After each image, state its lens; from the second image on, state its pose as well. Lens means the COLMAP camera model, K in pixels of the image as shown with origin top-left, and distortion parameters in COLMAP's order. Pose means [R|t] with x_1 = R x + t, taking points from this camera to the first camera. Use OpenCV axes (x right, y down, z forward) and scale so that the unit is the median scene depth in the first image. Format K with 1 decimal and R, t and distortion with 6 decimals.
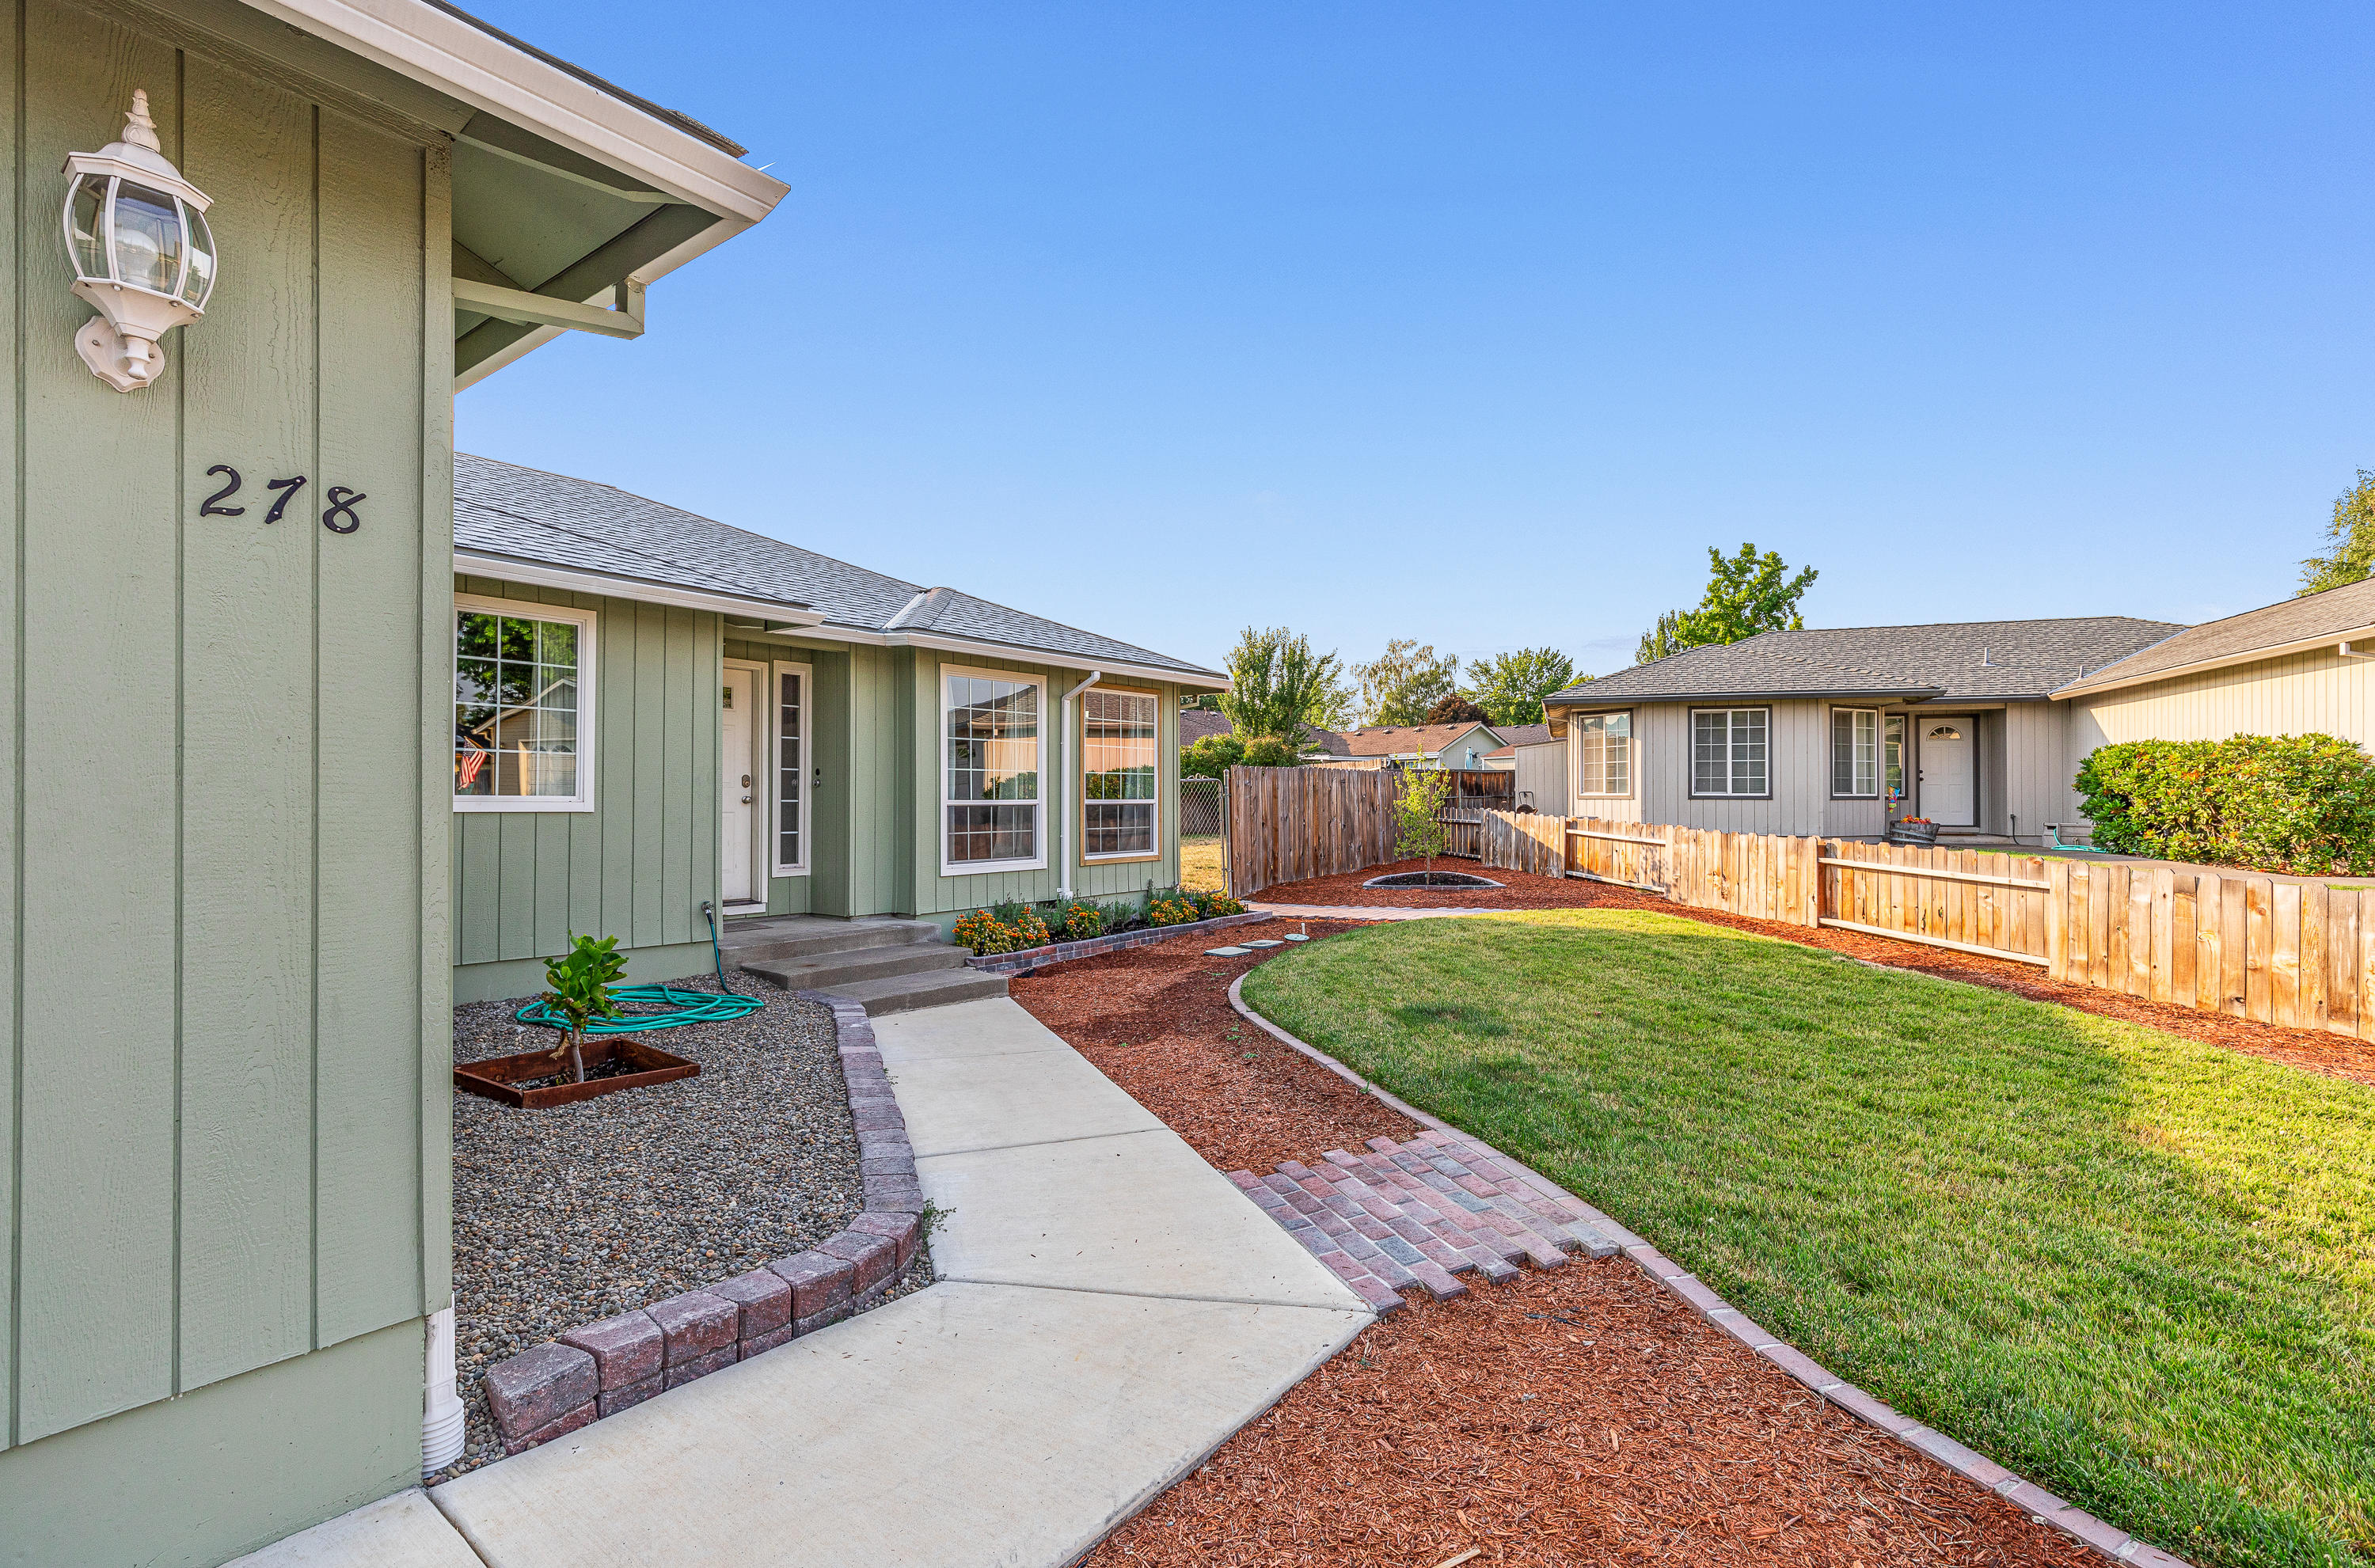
lens RADIAL K [[1079.6, 0, 1190.5], [0, 1079.6, 794.9], [0, 0, 1]] dist [-0.003408, -0.000707]
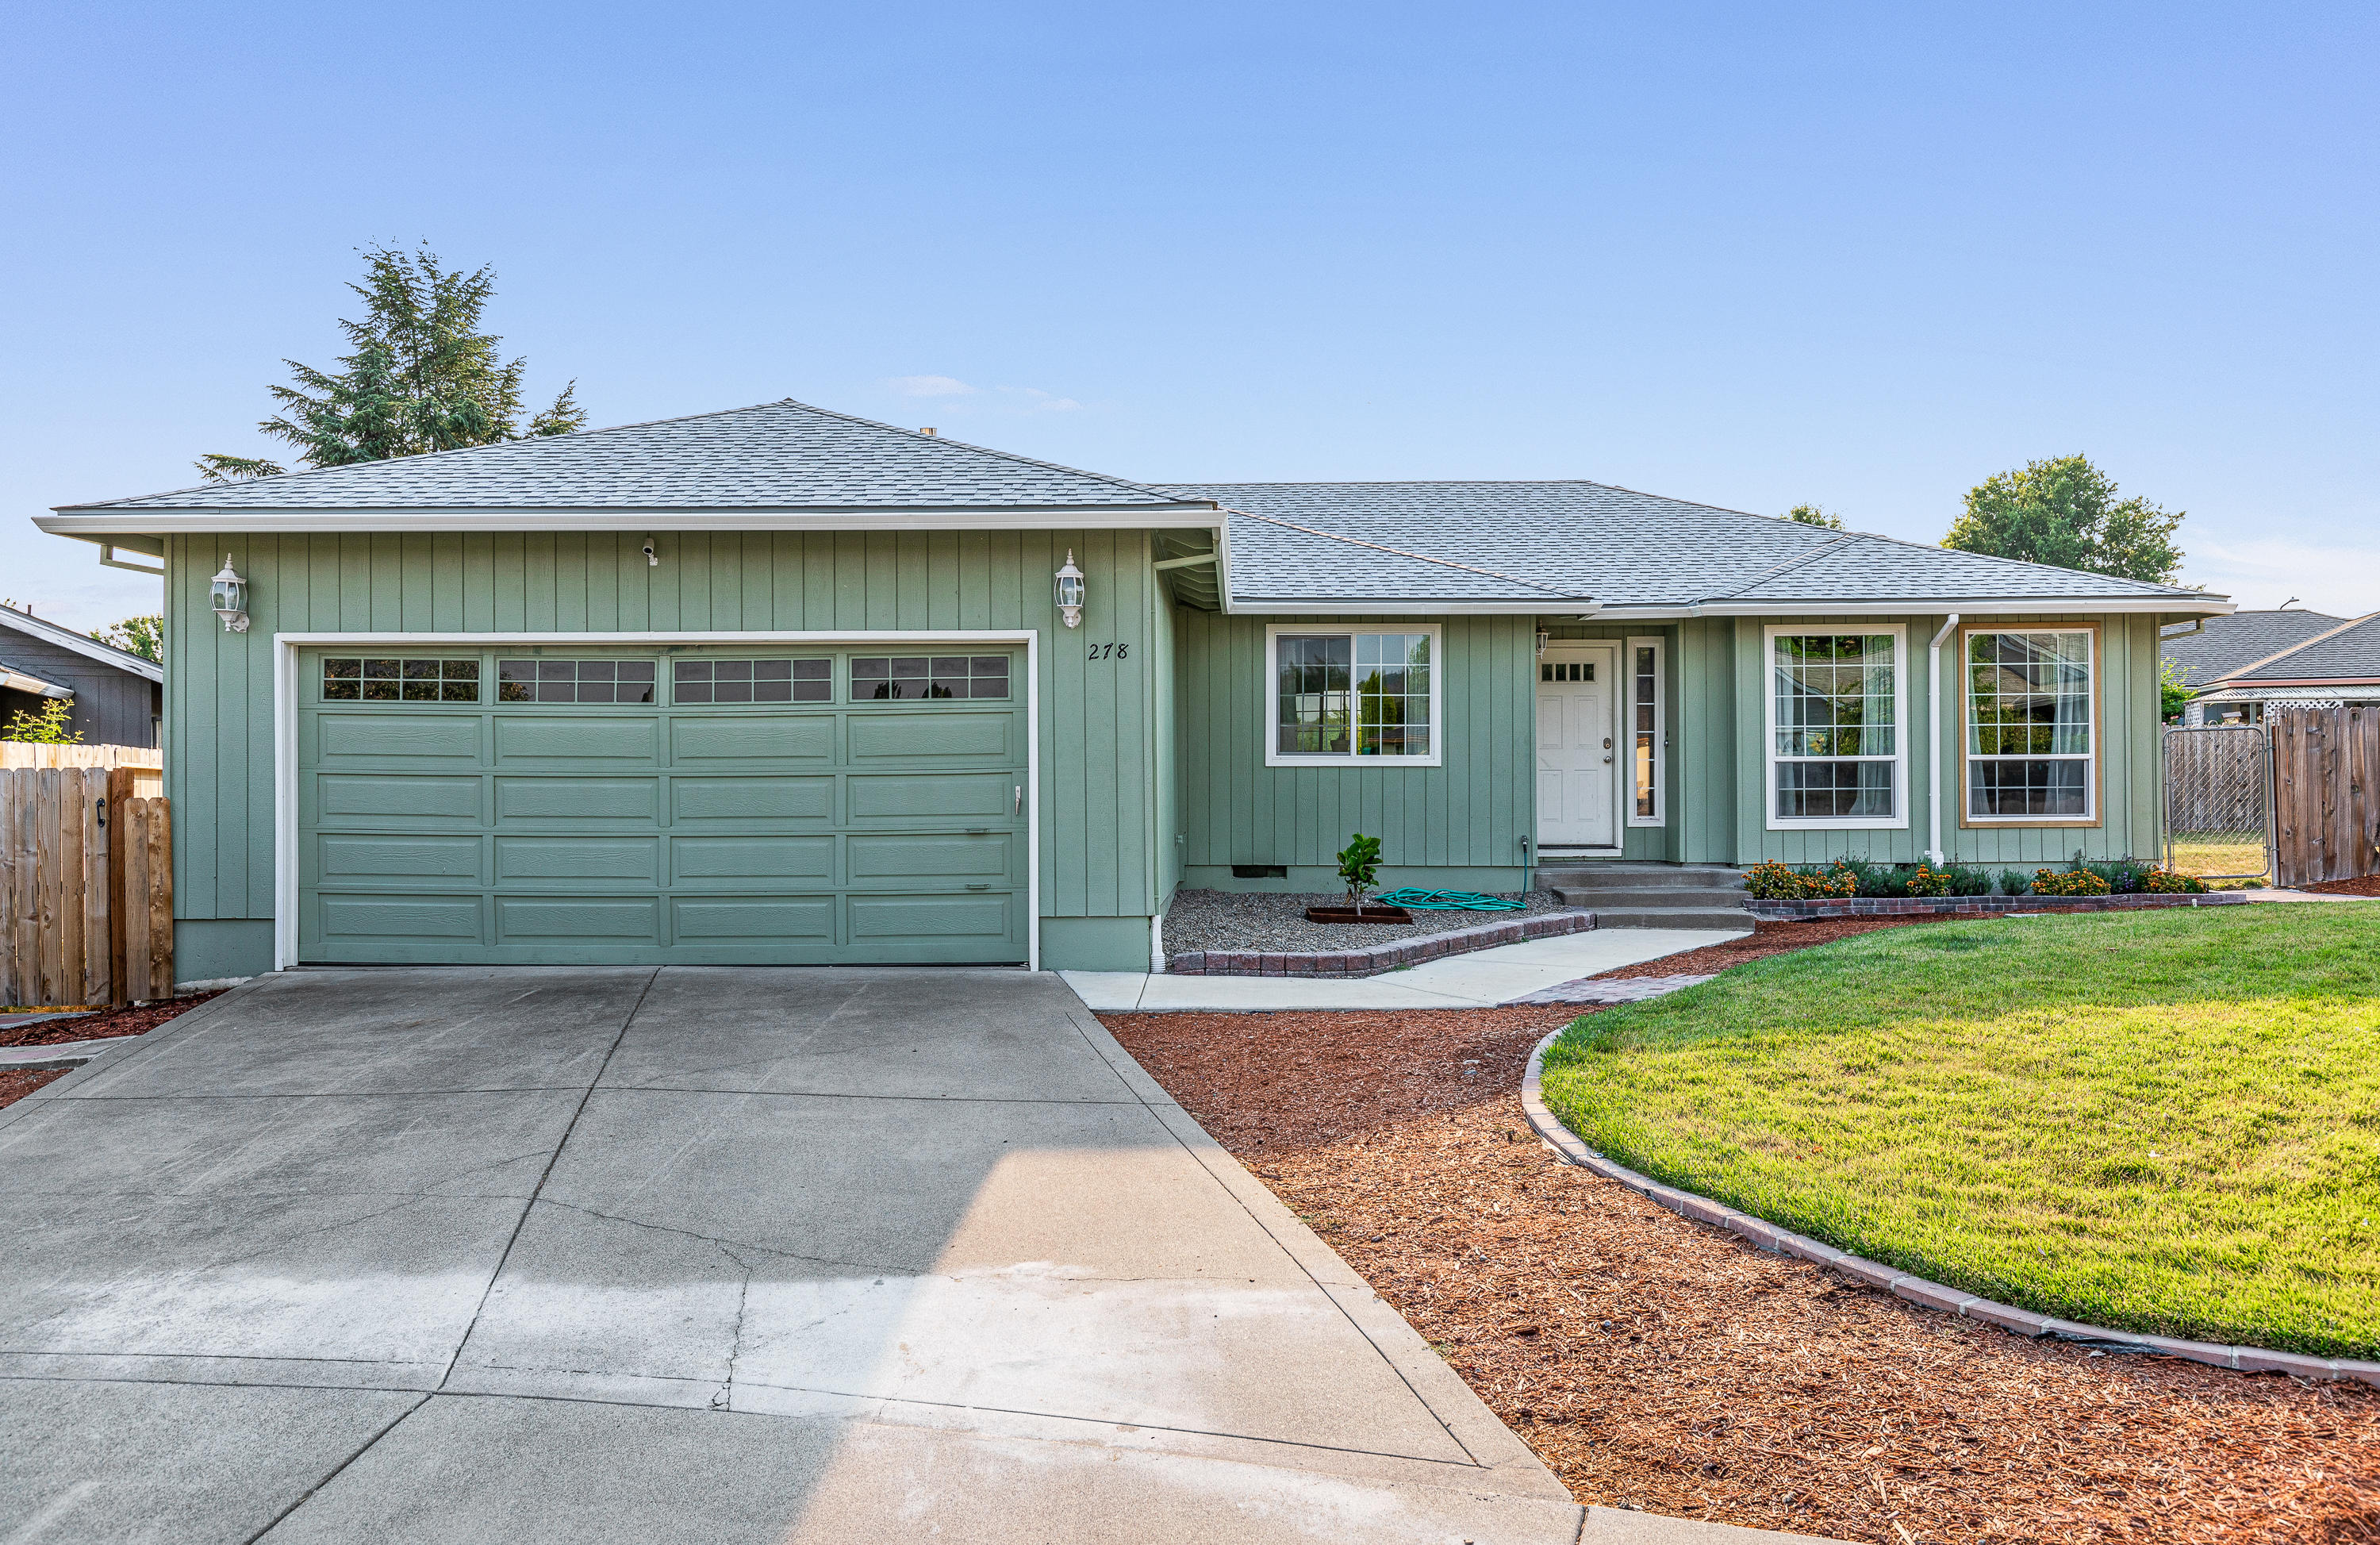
lens RADIAL K [[1655.4, 0, 1190.0], [0, 1655.4, 772.5], [0, 0, 1]] dist [0.001162, 0.000051]
pose [[0.570234, -0.015367, -0.821339, 0.776507], [0.008337, 0.999882, -0.012919, 0.036845], [0.821440, 0.000519, 0.570295, -0.377633]]
